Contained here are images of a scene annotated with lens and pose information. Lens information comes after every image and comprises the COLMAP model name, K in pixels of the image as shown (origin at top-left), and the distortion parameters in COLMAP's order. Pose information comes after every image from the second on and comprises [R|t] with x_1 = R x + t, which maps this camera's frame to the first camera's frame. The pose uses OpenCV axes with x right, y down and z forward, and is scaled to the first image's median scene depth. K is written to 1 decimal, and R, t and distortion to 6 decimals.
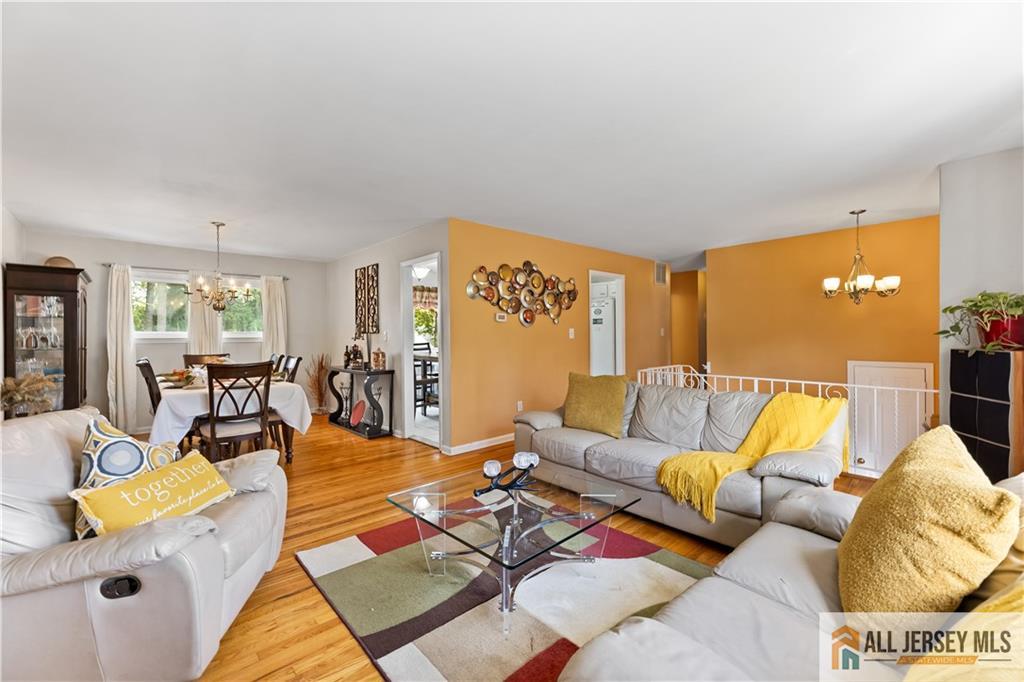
lens RADIAL K [[422.8, 0, 529.1], [0, 422.8, 334.7], [0, 0, 1]] dist [0.004064, 0.000223]
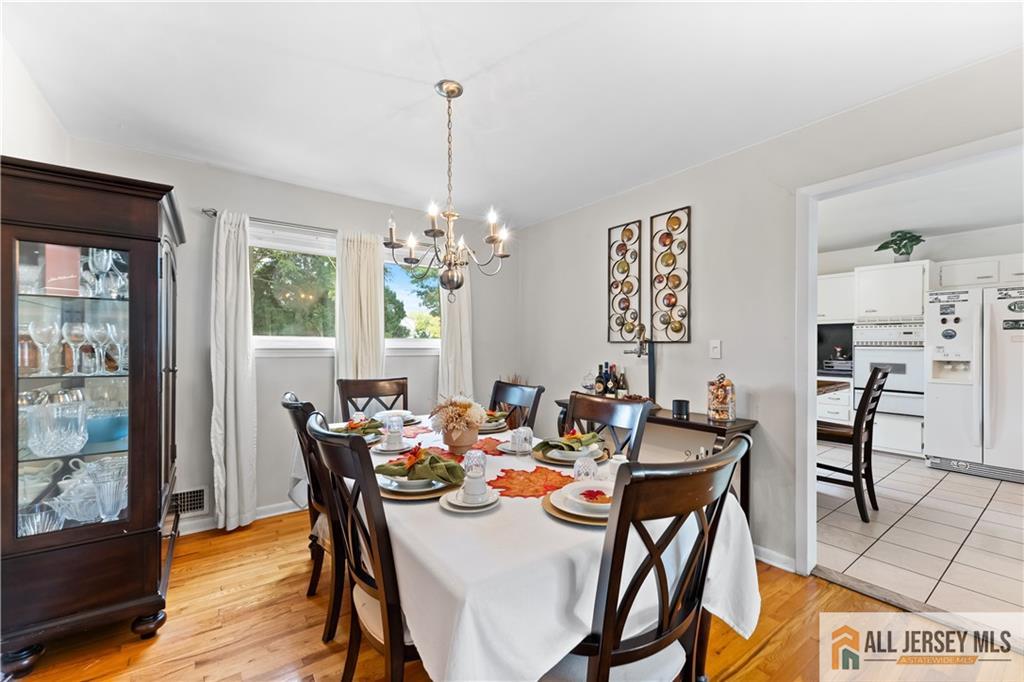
lens RADIAL K [[429.5, 0, 537.0], [0, 429.5, 346.4], [0, 0, 1]] dist [0.002006, 0.000777]
pose [[0.994416, 0.010315, -0.105024, -0.585741], [-0.009786, 0.999937, 0.005551, -0.000455], [0.105075, -0.004492, 0.994454, 0.559819]]
